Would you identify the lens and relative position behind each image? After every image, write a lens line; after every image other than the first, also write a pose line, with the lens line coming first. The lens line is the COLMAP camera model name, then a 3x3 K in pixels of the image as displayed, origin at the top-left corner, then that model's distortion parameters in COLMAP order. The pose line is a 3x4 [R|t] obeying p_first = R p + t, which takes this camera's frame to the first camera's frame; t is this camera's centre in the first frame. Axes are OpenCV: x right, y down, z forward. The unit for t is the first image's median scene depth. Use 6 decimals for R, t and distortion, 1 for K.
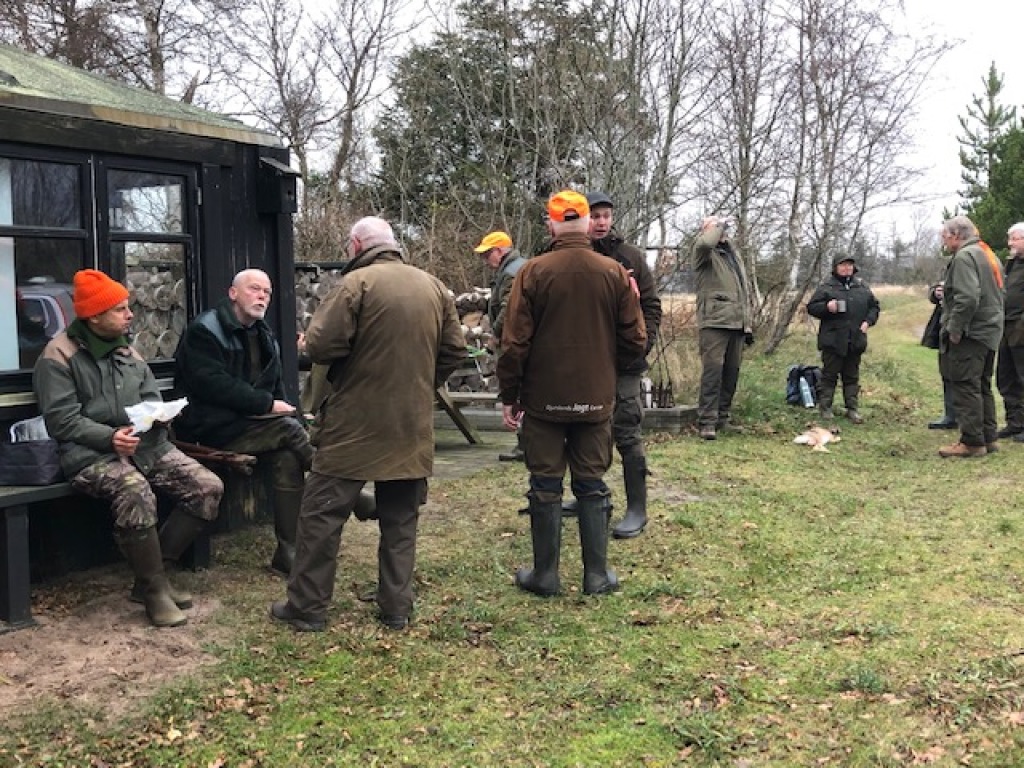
lens RADIAL K [[1164.2, 0, 512.0], [0, 1164.2, 384.0], [0, 0, 1]] dist [0.014830, 0.005849]
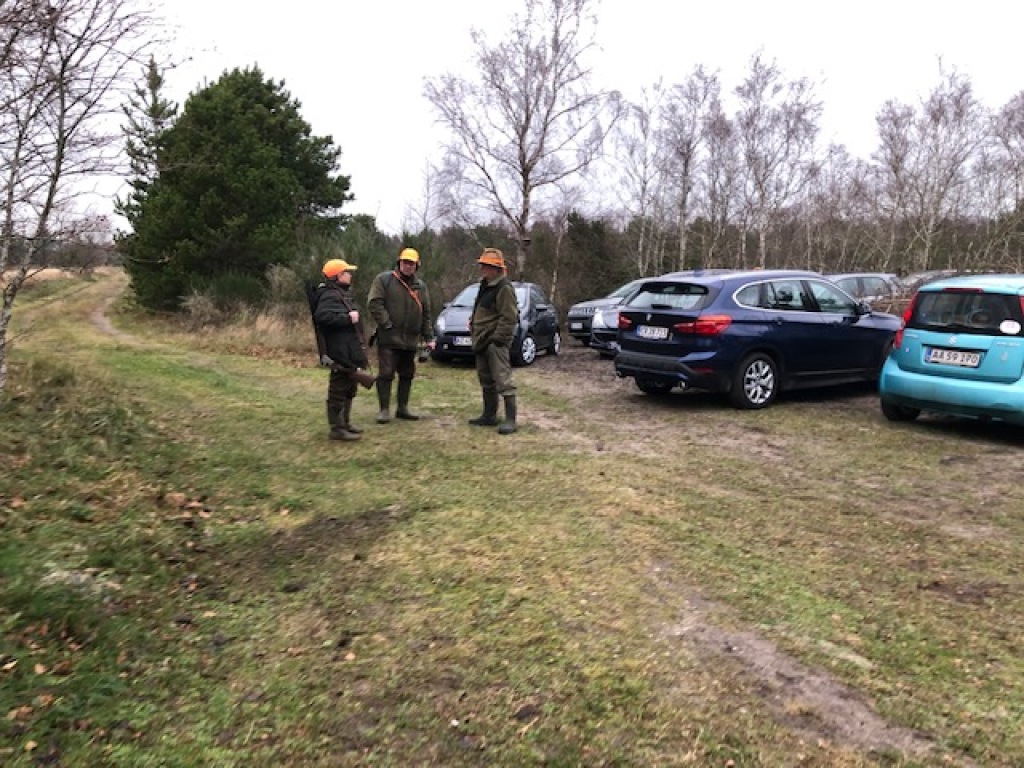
lens RADIAL K [[841.7, 0, 522.6], [0, 841.7, 384.5], [0, 0, 1]] dist [0.055244, -0.086492]
pose [[0.679996, -0.090223, 0.727644, 0.065177], [0.051146, 0.995820, 0.075679, -0.028371], [-0.731430, -0.014245, 0.681768, 0.252980]]
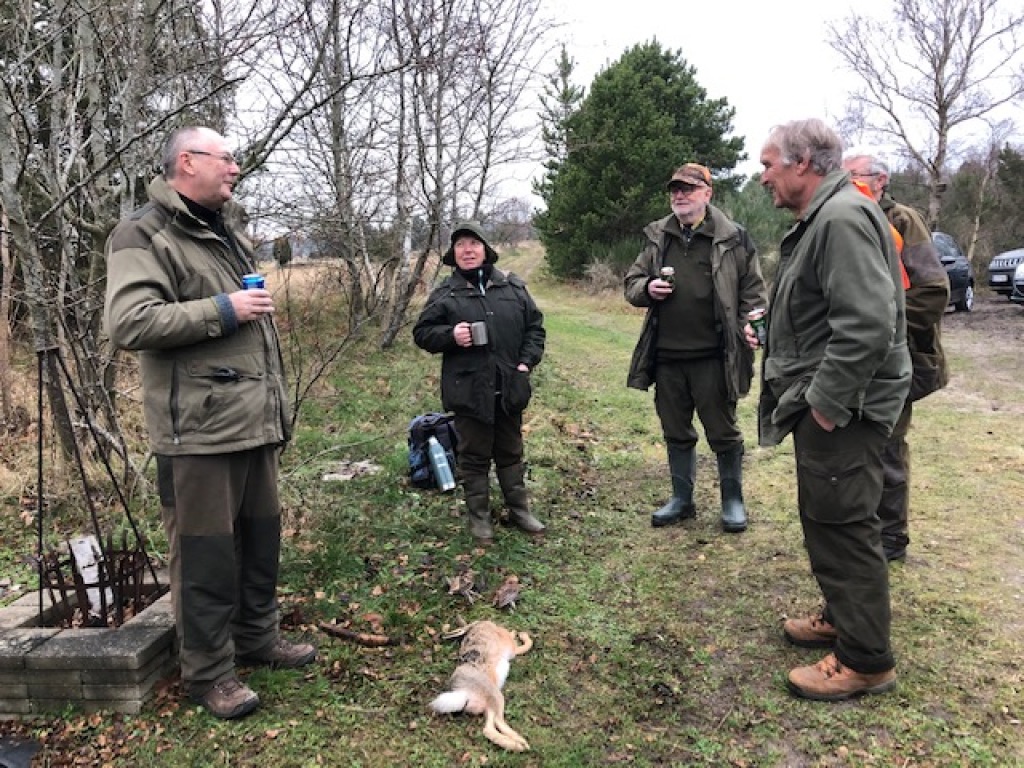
lens RADIAL K [[841.7, 0, 522.6], [0, 841.7, 384.5], [0, 0, 1]] dist [0.055244, -0.086492]
pose [[0.932588, -0.102288, 0.346146, 0.057988], [0.075790, 0.993119, 0.089279, -0.026457], [-0.352897, -0.057026, 0.933923, 0.231926]]
